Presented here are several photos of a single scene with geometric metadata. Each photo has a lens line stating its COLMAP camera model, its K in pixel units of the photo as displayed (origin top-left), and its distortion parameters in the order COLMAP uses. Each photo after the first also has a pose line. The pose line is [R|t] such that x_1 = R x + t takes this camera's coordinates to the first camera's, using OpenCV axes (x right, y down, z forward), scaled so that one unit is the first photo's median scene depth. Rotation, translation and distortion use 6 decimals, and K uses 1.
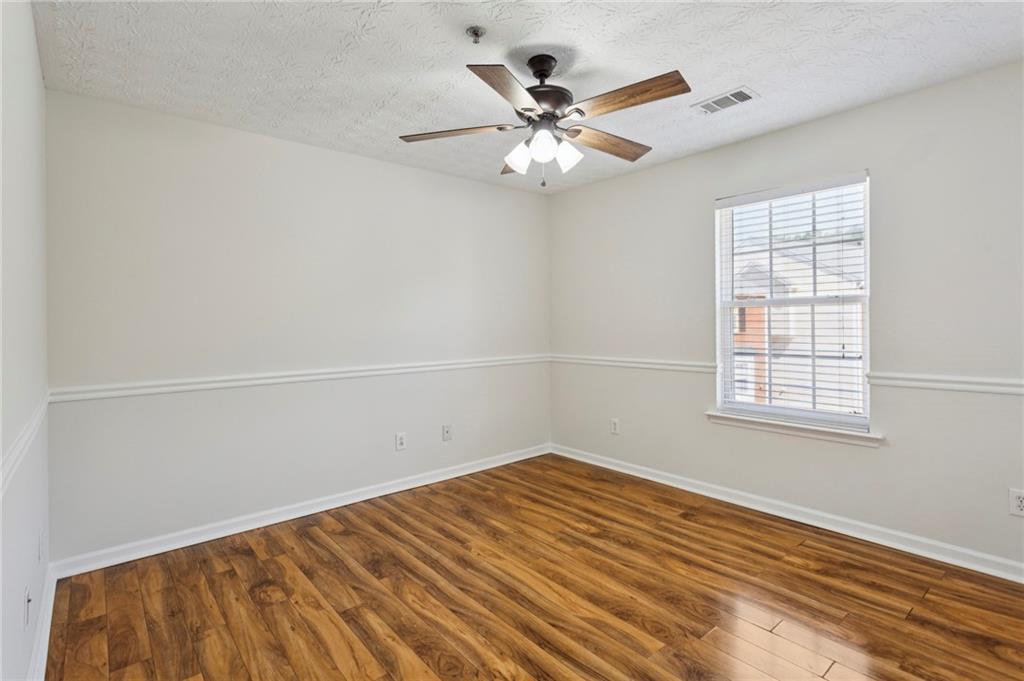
lens RADIAL K [[492.8, 0, 512.7], [0, 492.8, 336.1], [0, 0, 1]] dist [0.006055, 0.000302]
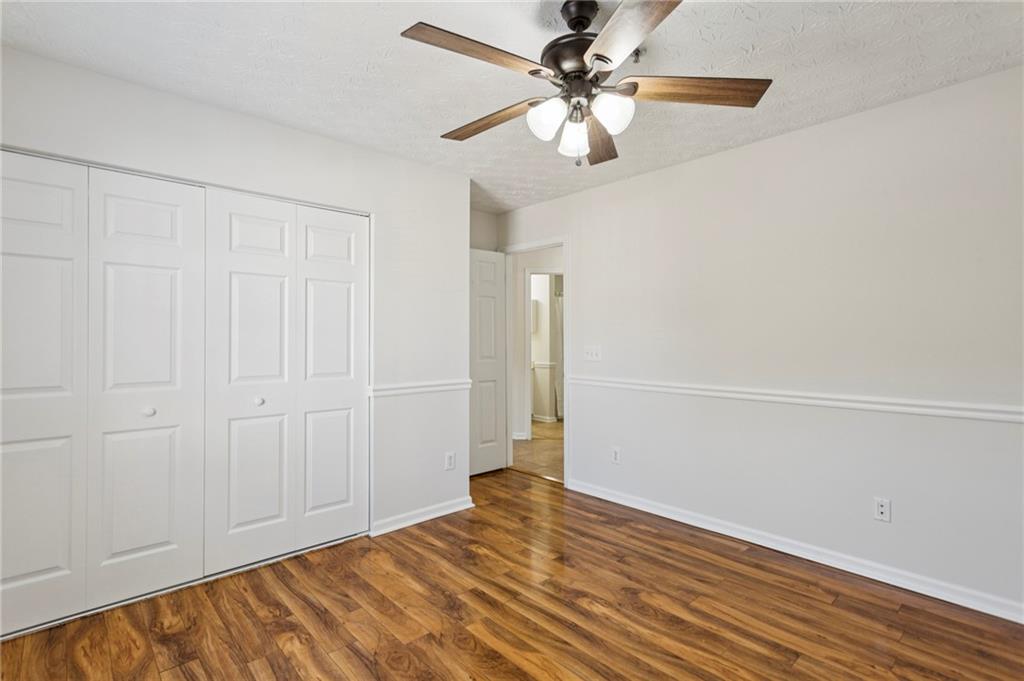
lens RADIAL K [[492.8, 0, 511.3], [0, 492.8, 337.3], [0, 0, 1]] dist [0.006055, 0.000302]
pose [[-0.999117, 0.015984, -0.038844, 0.225576], [0.014804, 0.999426, 0.030468, -0.065149], [0.039309, 0.029866, -0.998781, 2.005367]]
